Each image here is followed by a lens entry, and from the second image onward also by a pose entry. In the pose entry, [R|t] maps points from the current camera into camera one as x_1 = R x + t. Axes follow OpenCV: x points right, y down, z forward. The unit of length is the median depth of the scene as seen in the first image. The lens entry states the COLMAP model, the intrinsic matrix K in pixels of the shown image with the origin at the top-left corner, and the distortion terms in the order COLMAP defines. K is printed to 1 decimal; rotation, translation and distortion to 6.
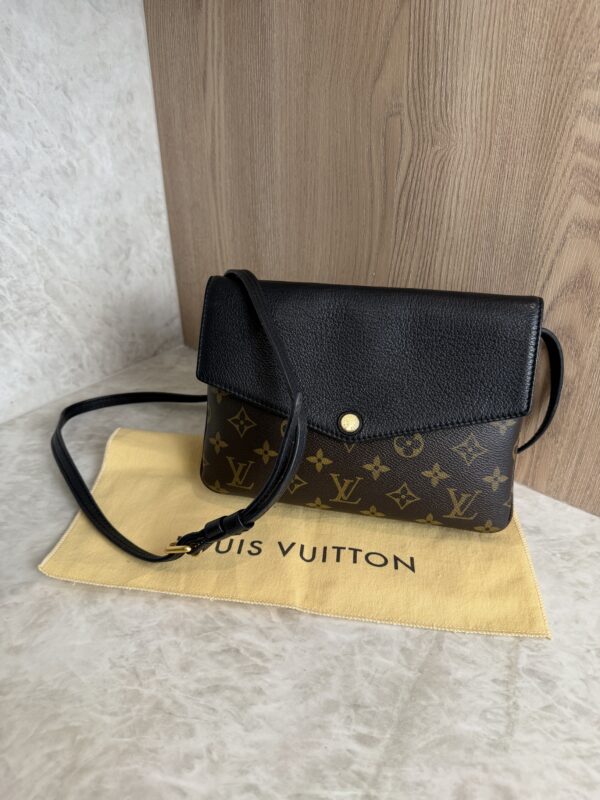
lens RADIAL K [[597.6, 0, 300.7], [0, 597.6, 391.3], [0, 0, 1]] dist [-0.030031, 0.003647]
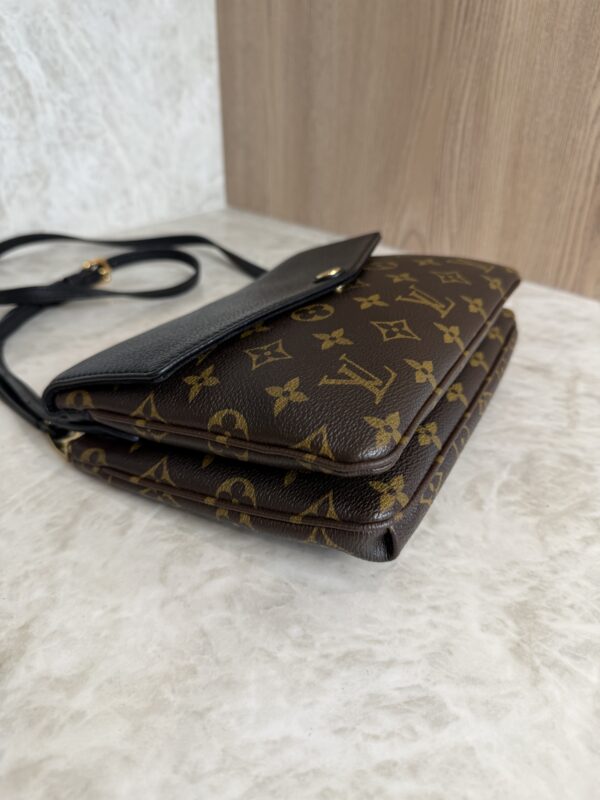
lens RADIAL K [[597.6, 0, 301.8], [0, 597.6, 398.9], [0, 0, 1]] dist [-0.030031, 0.003647]
pose [[0.999554, 0.028907, -0.007560, -0.104265], [-0.028715, 0.999289, 0.024440, 0.454693], [0.008261, -0.024212, 0.999673, -0.048516]]
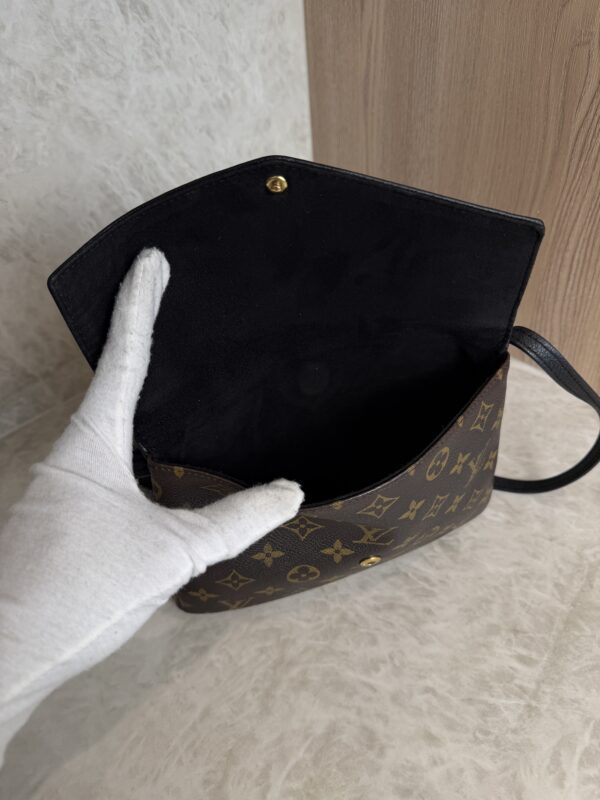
lens RADIAL K [[597.6, 0, 301.5], [0, 597.6, 399.5], [0, 0, 1]] dist [-0.030031, 0.003647]
pose [[0.989491, 0.036546, -0.139901, -0.159360], [-0.008224, 0.980190, 0.197887, -0.123232], [0.144362, -0.194657, 0.970190, -0.082992]]
